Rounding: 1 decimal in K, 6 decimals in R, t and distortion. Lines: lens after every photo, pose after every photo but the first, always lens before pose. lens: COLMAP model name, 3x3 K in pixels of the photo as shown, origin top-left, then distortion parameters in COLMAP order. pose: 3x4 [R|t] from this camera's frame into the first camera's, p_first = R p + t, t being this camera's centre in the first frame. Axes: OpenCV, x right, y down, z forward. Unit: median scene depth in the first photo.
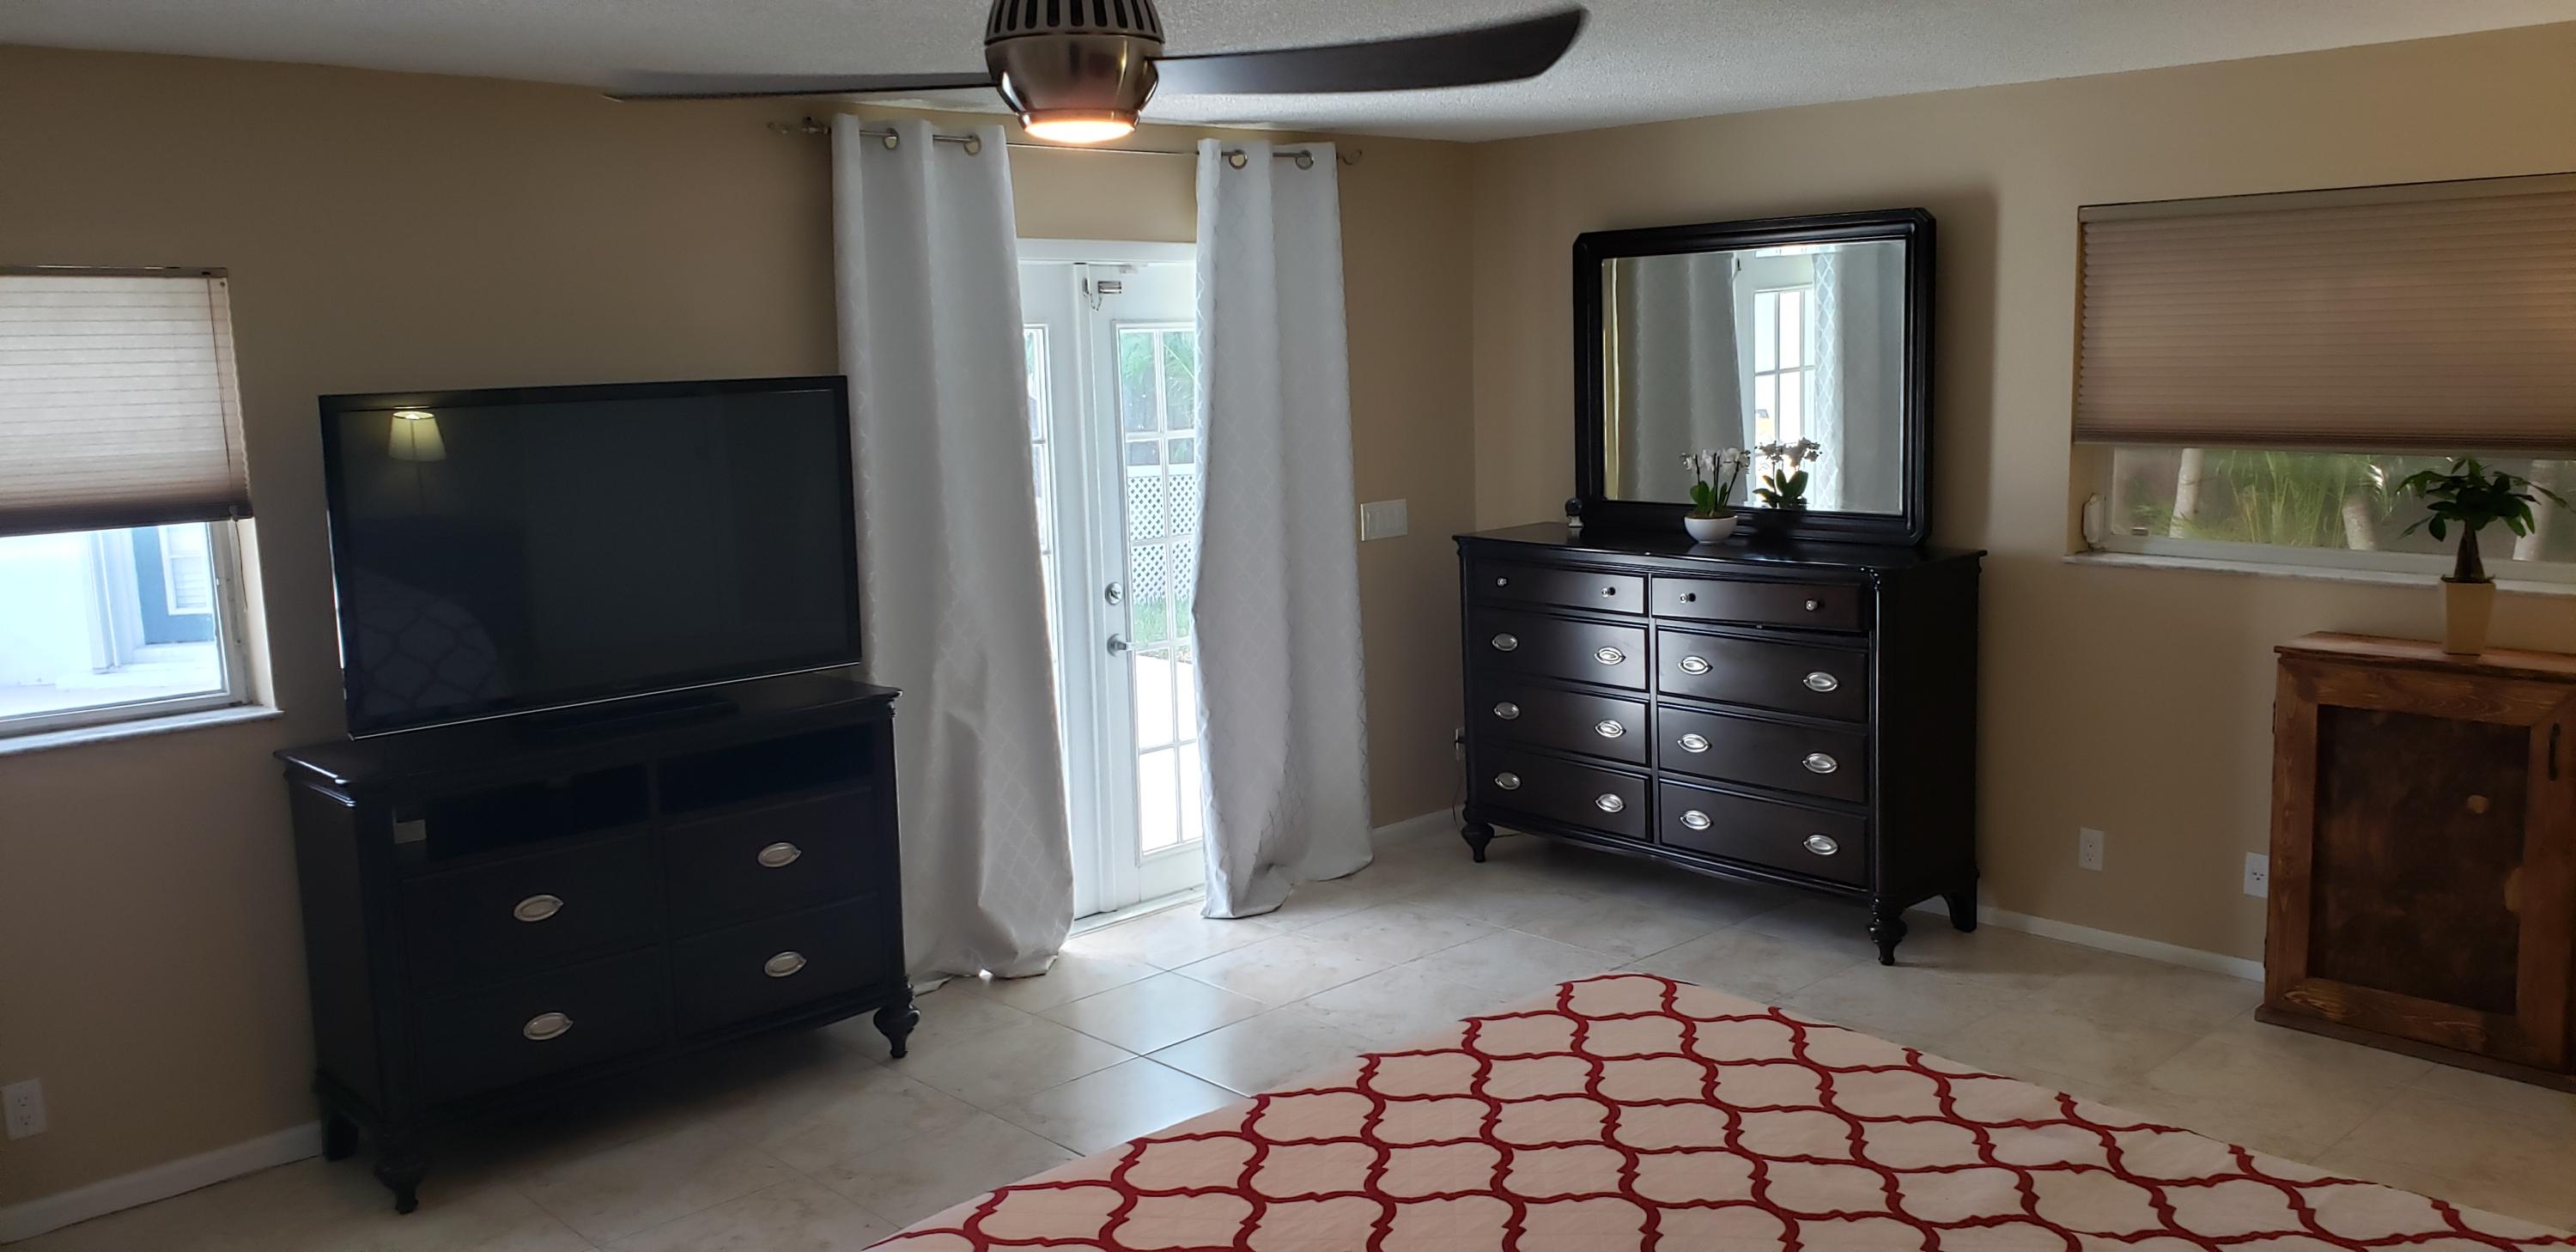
lens RADIAL K [[2011.9, 0, 1288.0], [0, 2011.9, 626.0], [0, 0, 1]] dist [0.037607, 0.000435]
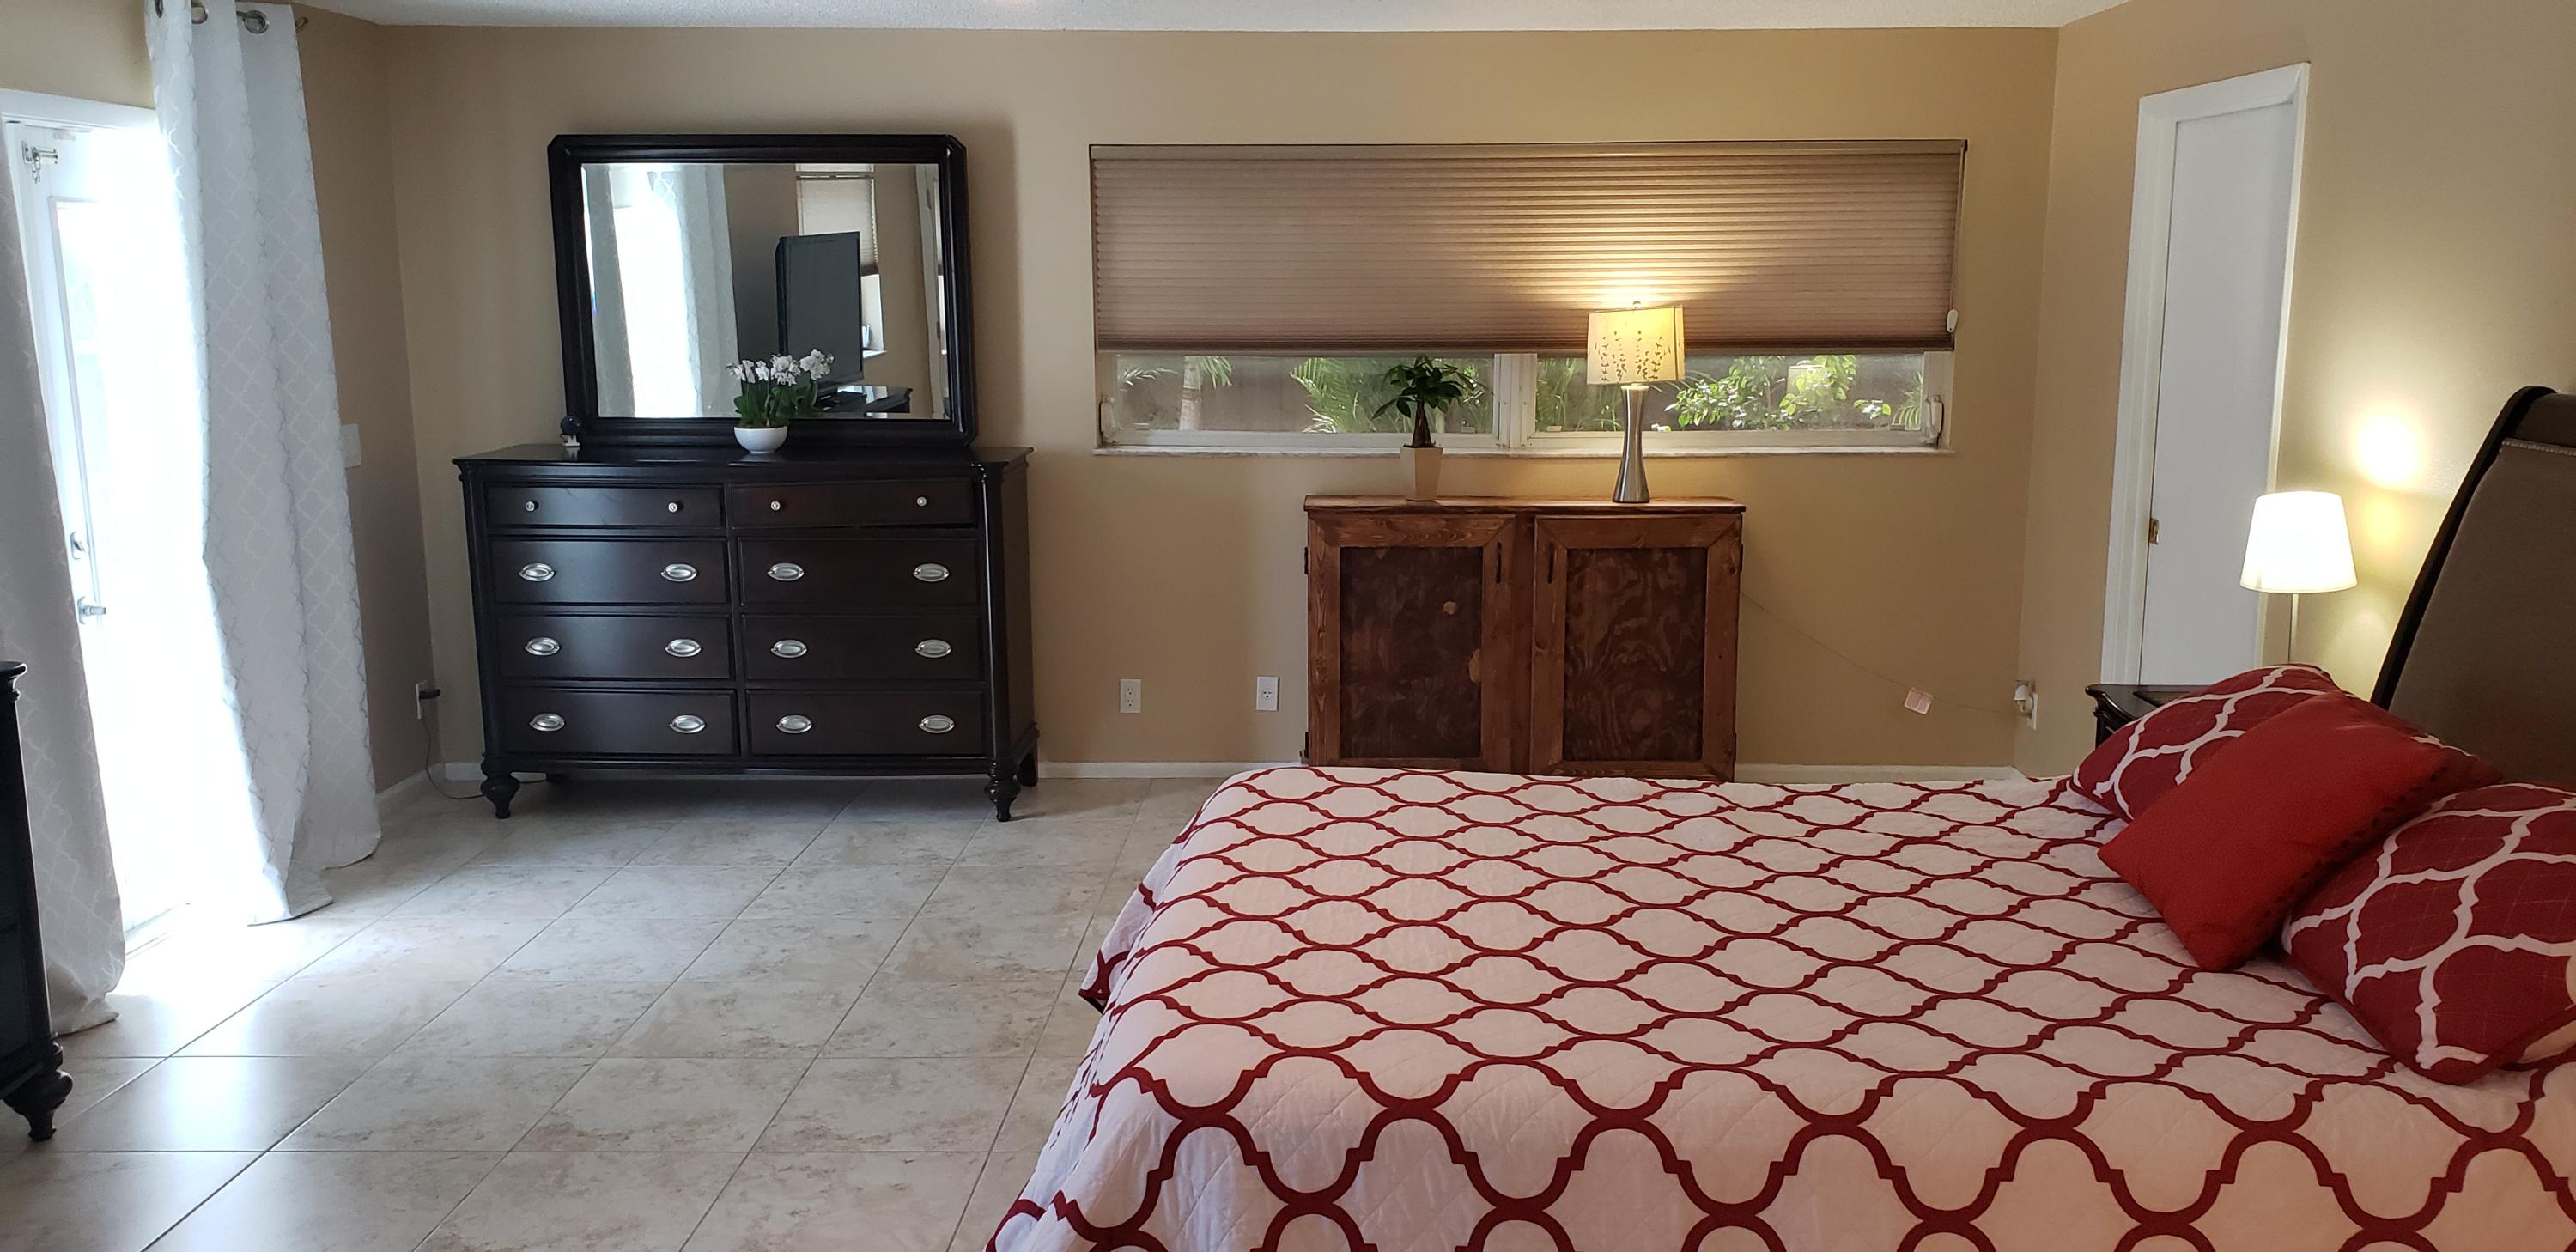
lens RADIAL K [[2004.6, 0, 1349.2], [0, 2004.6, 616.2], [0, 0, 1]] dist [0.226553, -0.303187]
pose [[0.707819, -0.098327, 0.699517, -0.345167], [0.088125, 0.994820, 0.050666, 0.015749], [-0.700875, 0.025782, 0.712818, 0.071952]]
